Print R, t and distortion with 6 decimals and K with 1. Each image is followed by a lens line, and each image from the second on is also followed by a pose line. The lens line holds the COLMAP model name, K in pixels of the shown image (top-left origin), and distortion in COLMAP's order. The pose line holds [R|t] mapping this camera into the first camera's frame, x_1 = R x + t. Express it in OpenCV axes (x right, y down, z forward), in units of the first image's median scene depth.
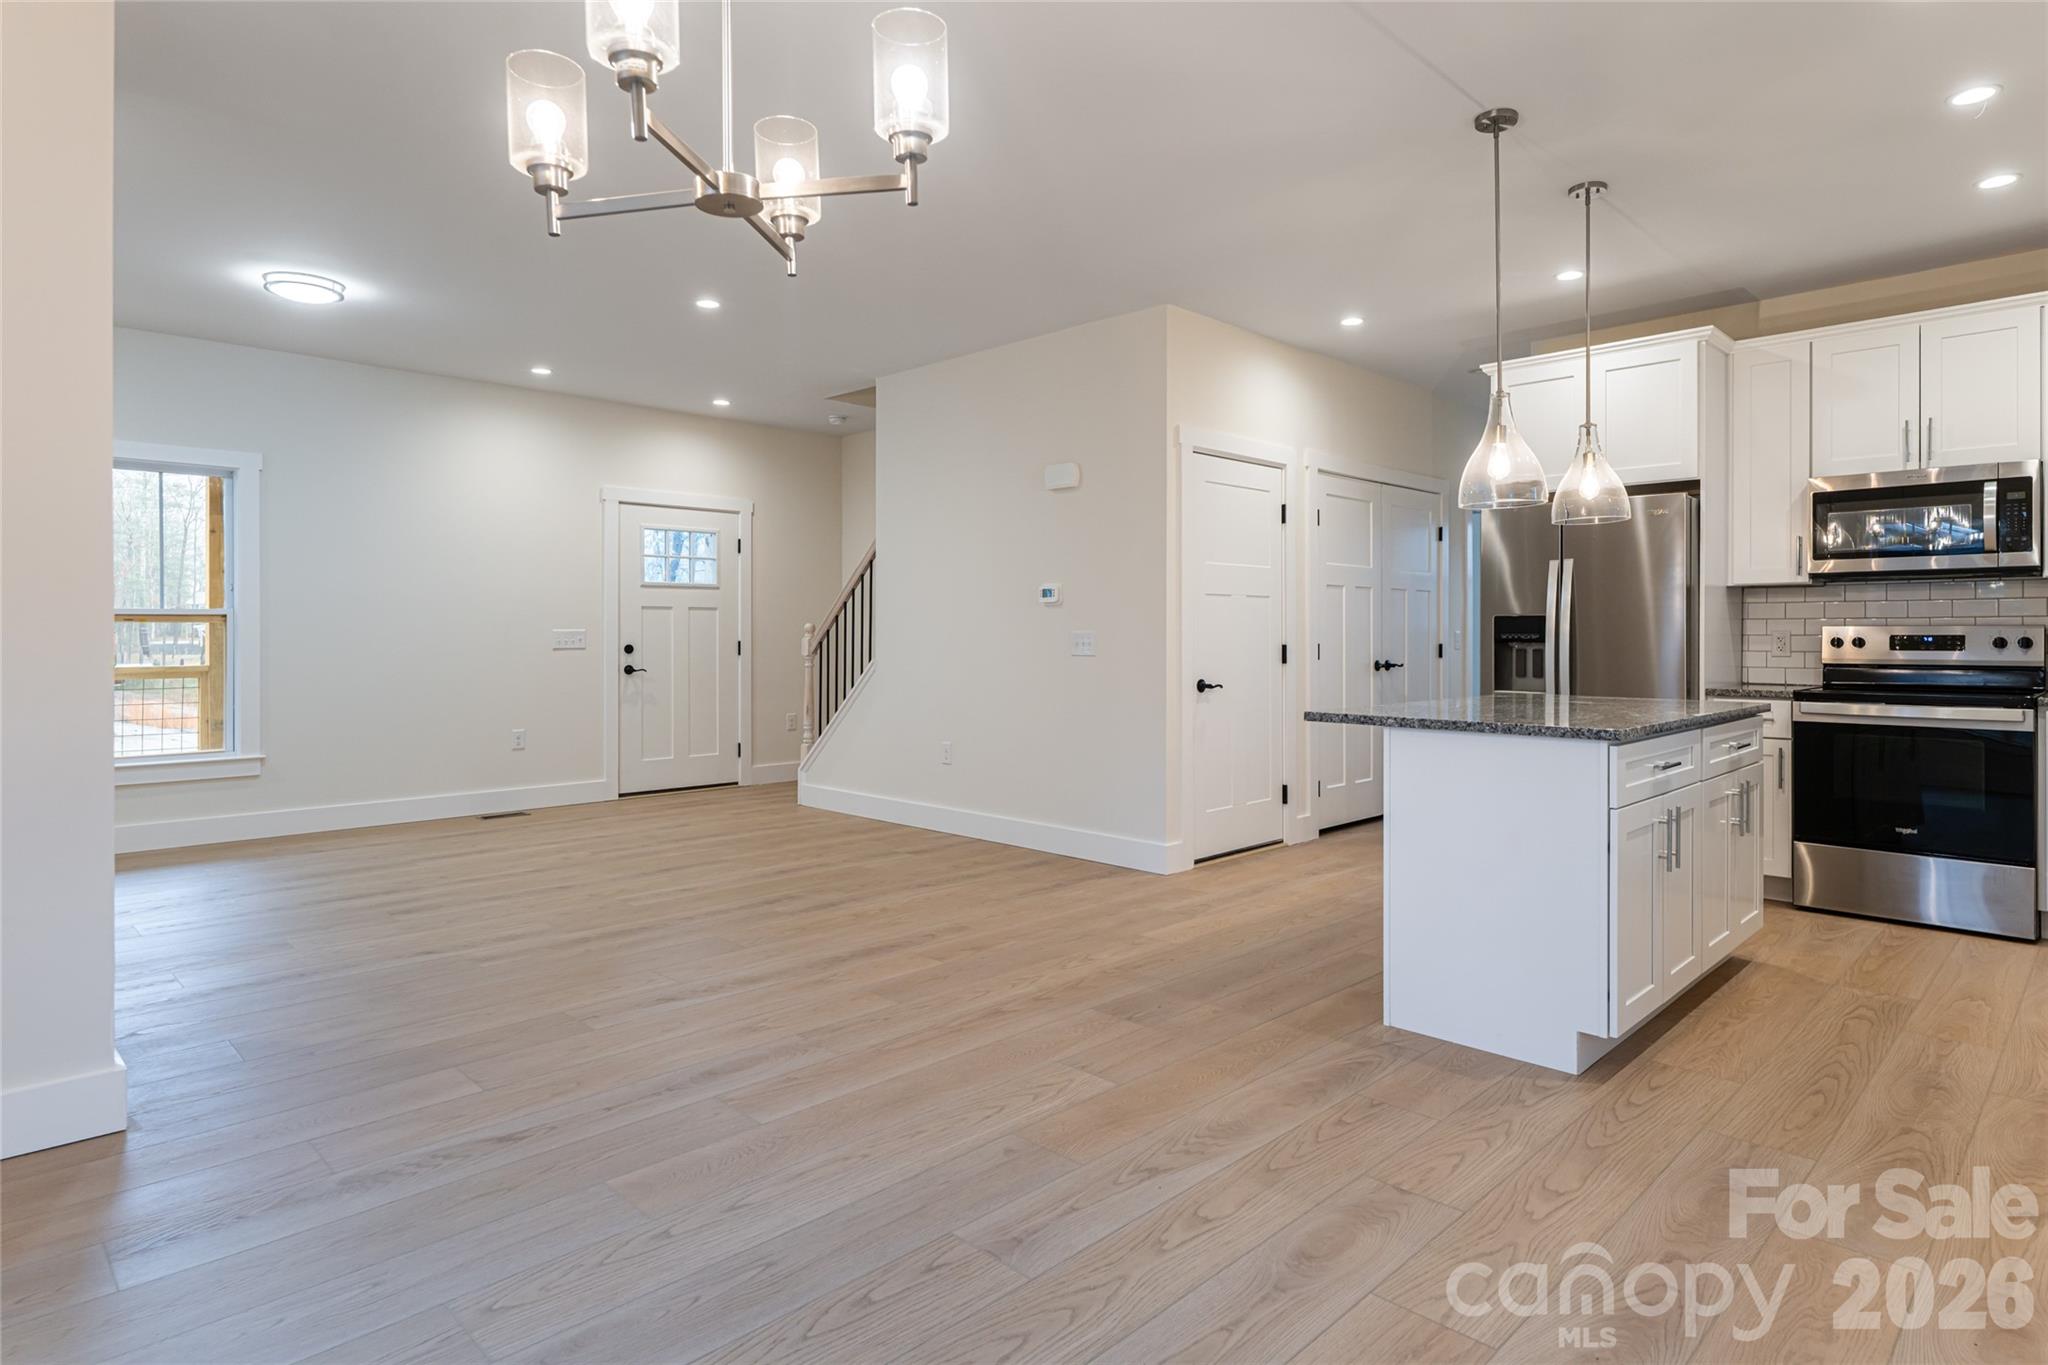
lens RADIAL K [[1130.9, 0, 1060.7], [0, 1130.9, 643.6], [0, 0, 1]] dist [0.002266, 0.000262]
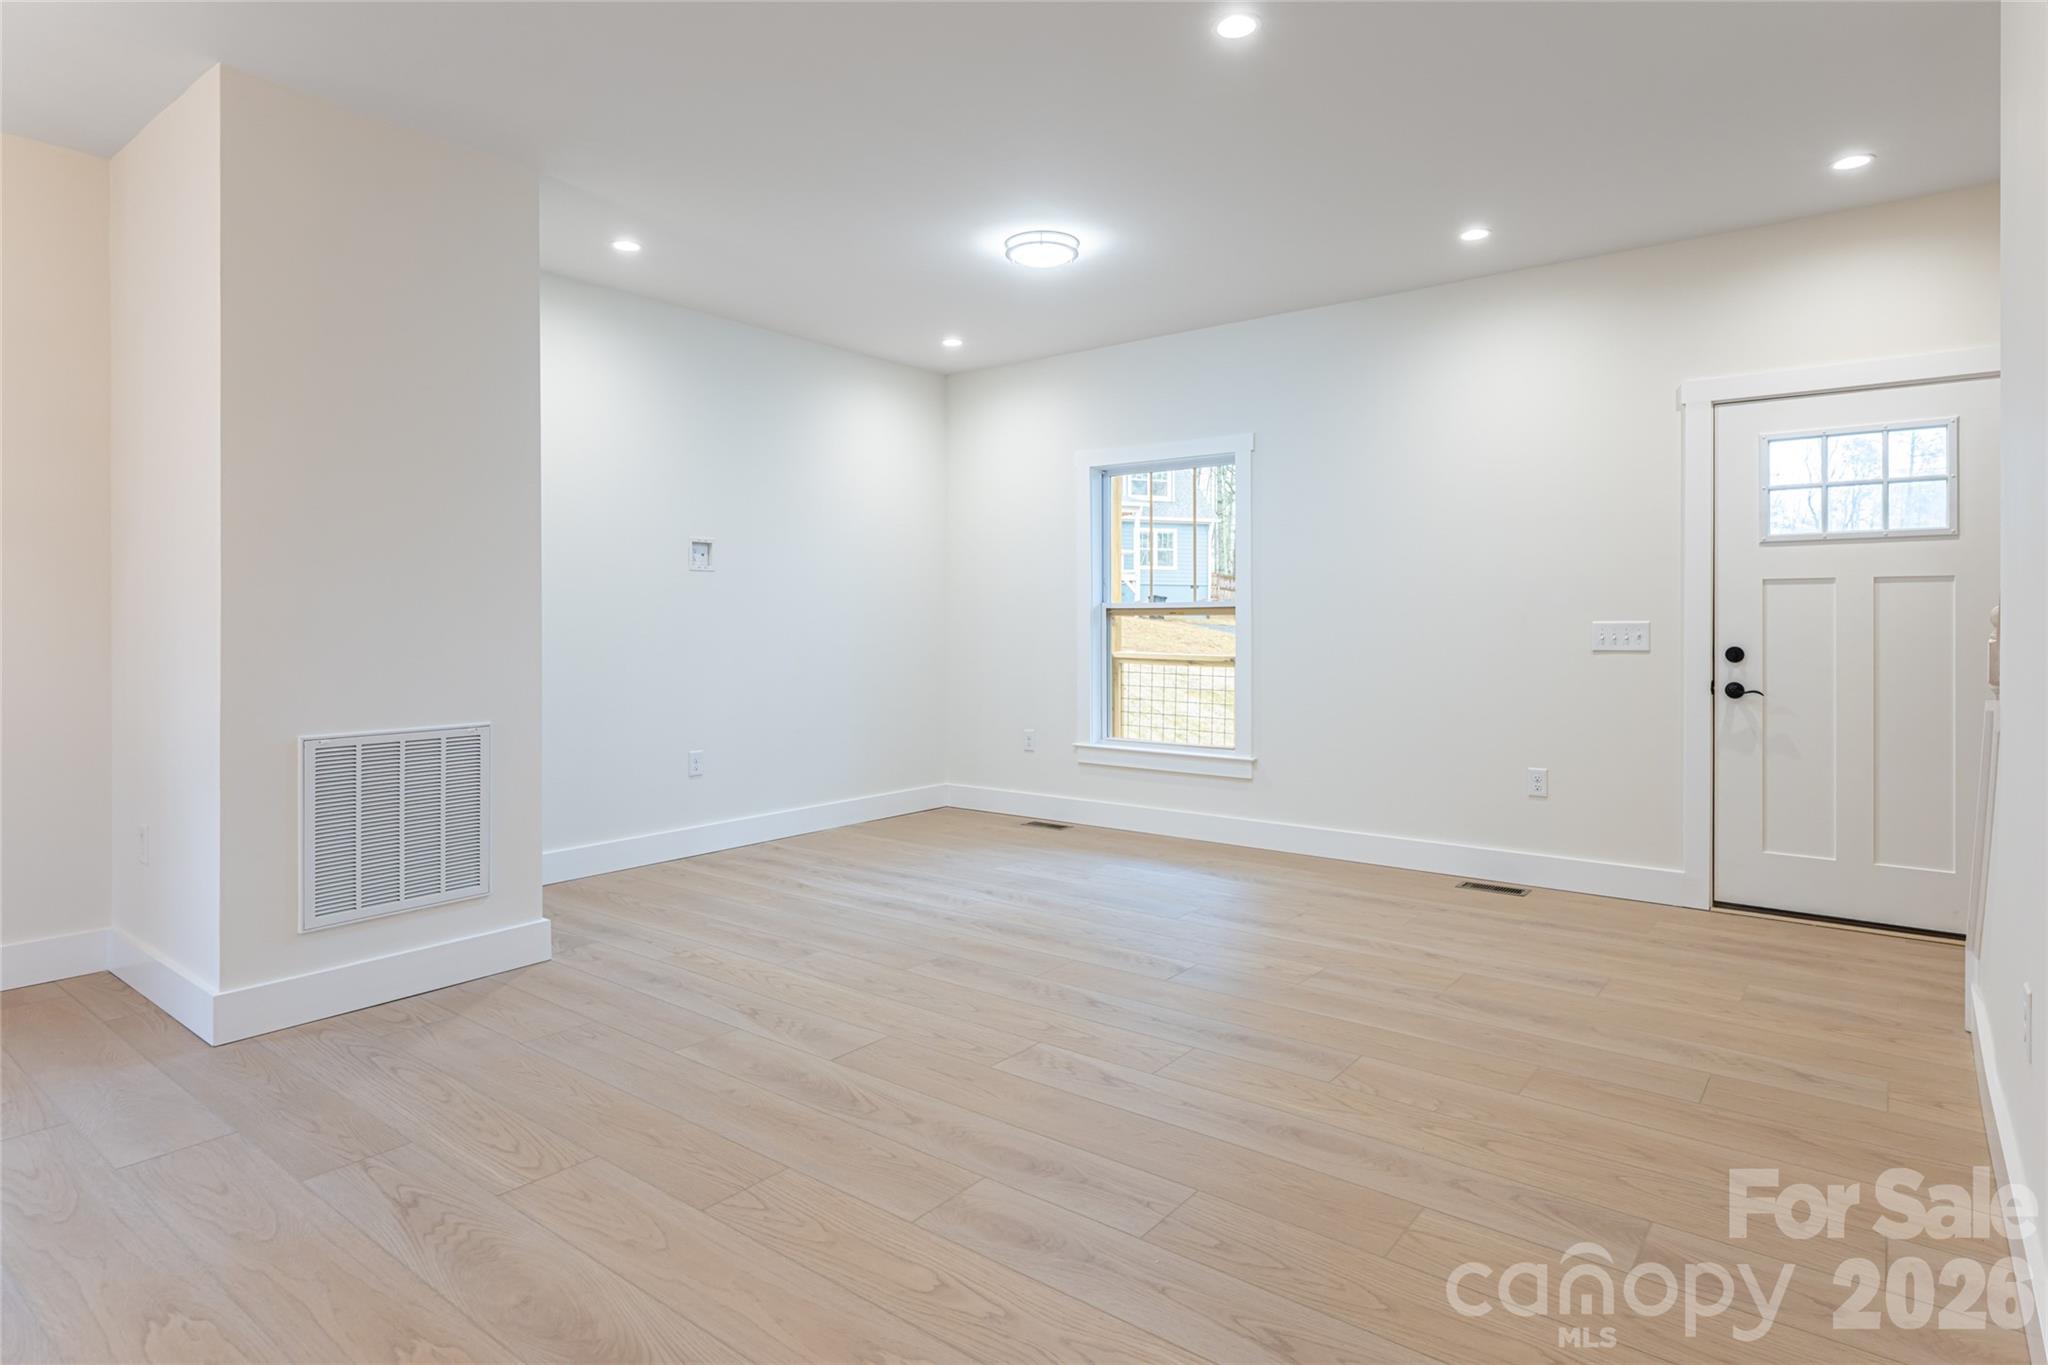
lens RADIAL K [[1115.0, 0, 1020.3], [0, 1115.0, 620.5], [0, 0, 1]] dist [0.000186, -0.000551]
pose [[0.104239, -0.000260, -0.994552, 0.230086], [-0.008159, 0.999966, -0.001117, -0.013919], [0.994519, 0.008231, 0.104234, 0.912502]]
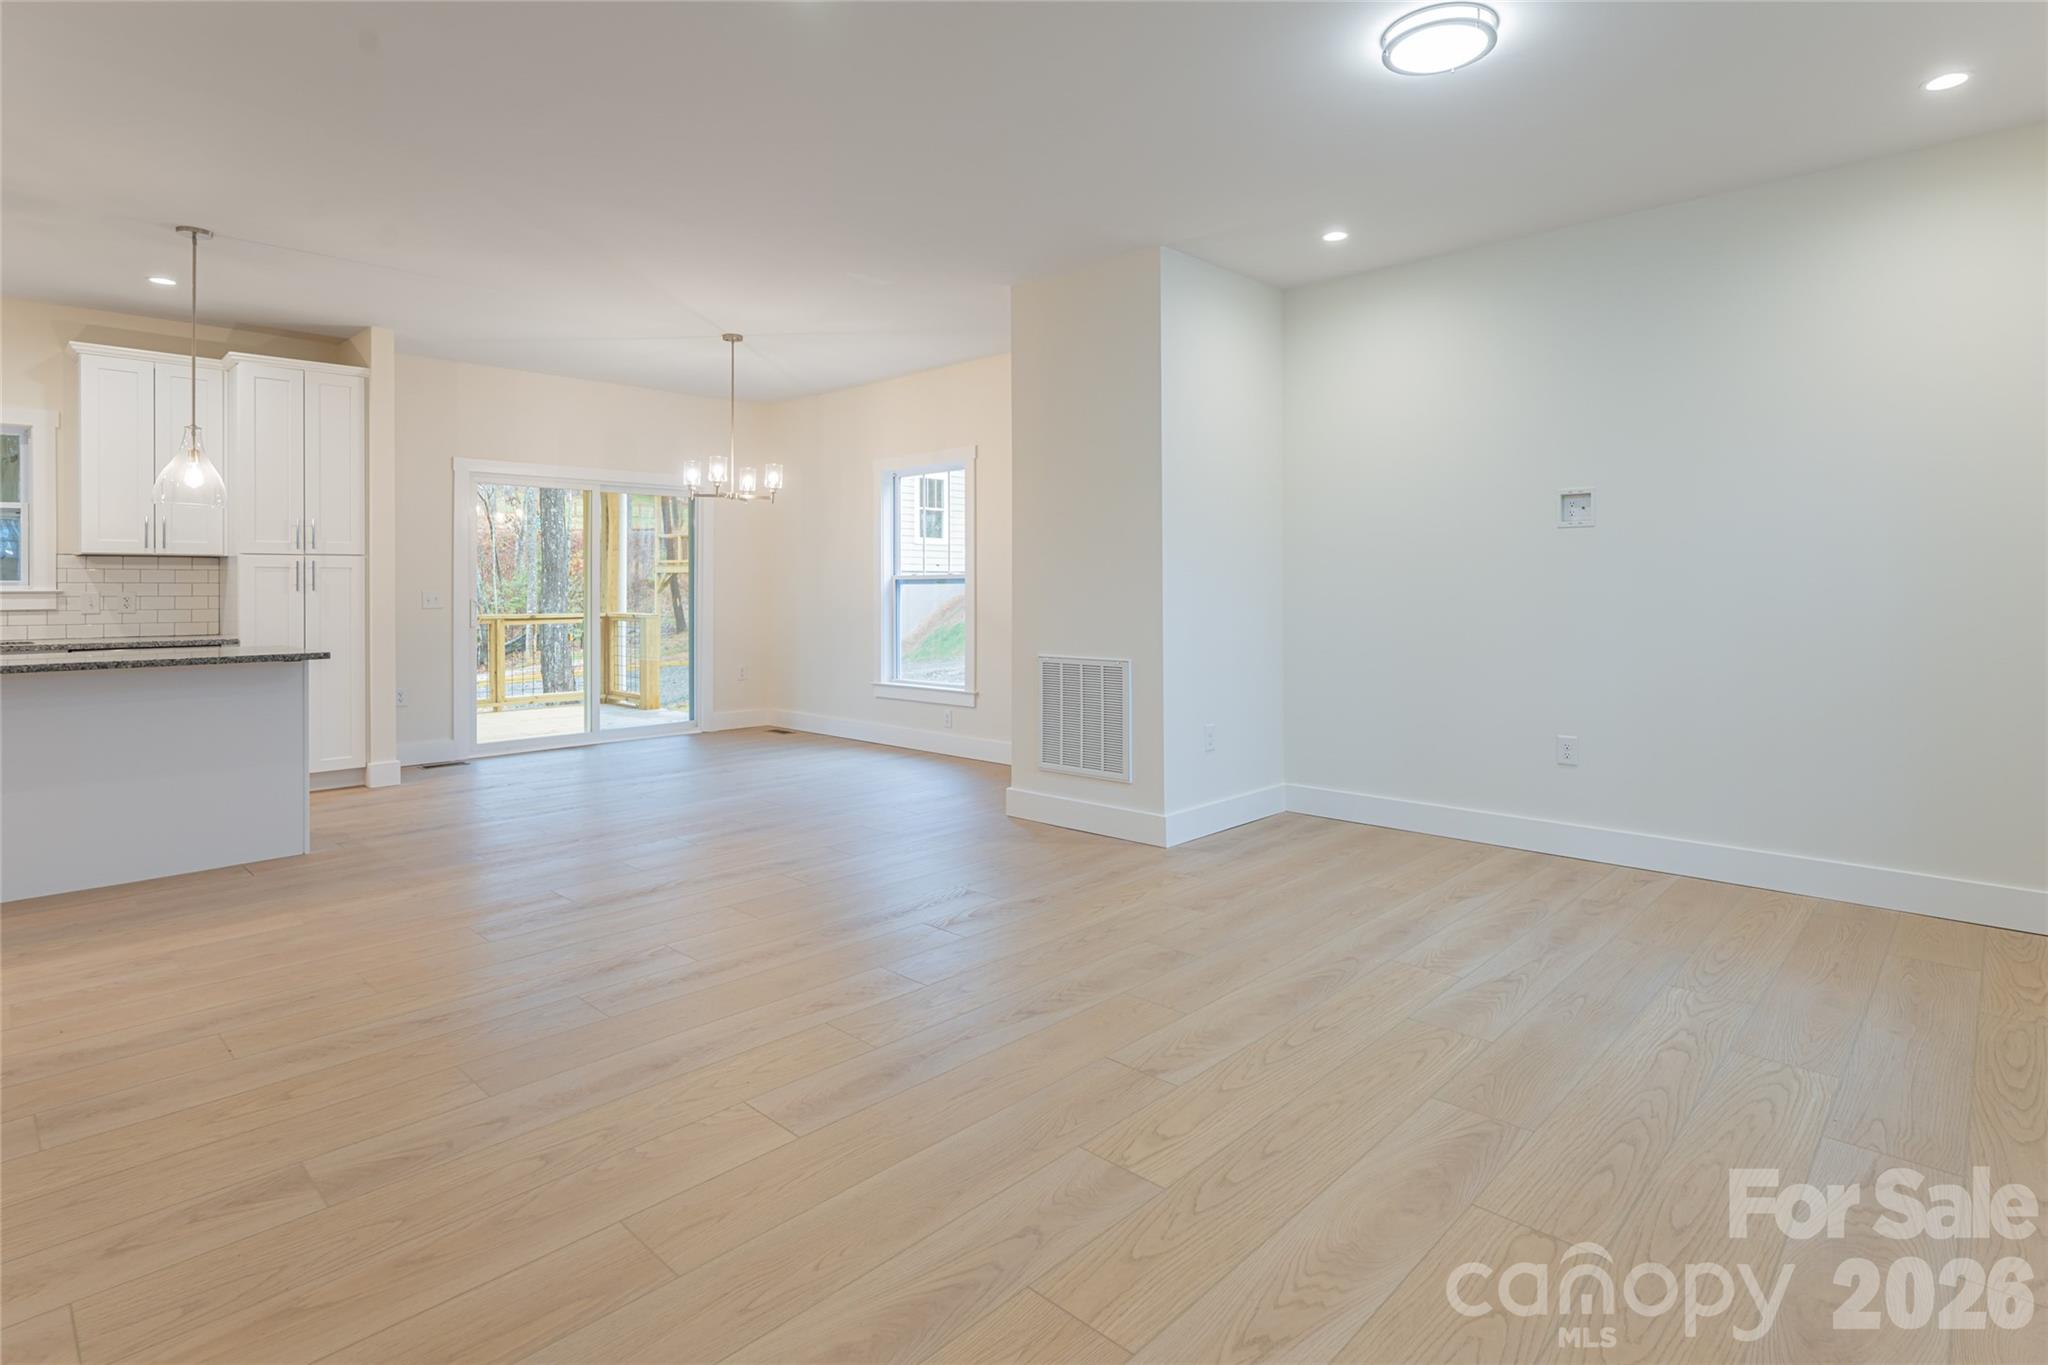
lens RADIAL K [[1029.8, 0, 1017.4], [0, 1029.8, 582.8], [0, 0, 1]] dist [0.000574, -0.000116]
pose [[-0.999992, 0.003625, -0.001615, -0.445279], [0.003617, 0.999982, 0.004856, -0.020340], [0.001633, 0.004850, -0.999987, 1.602227]]
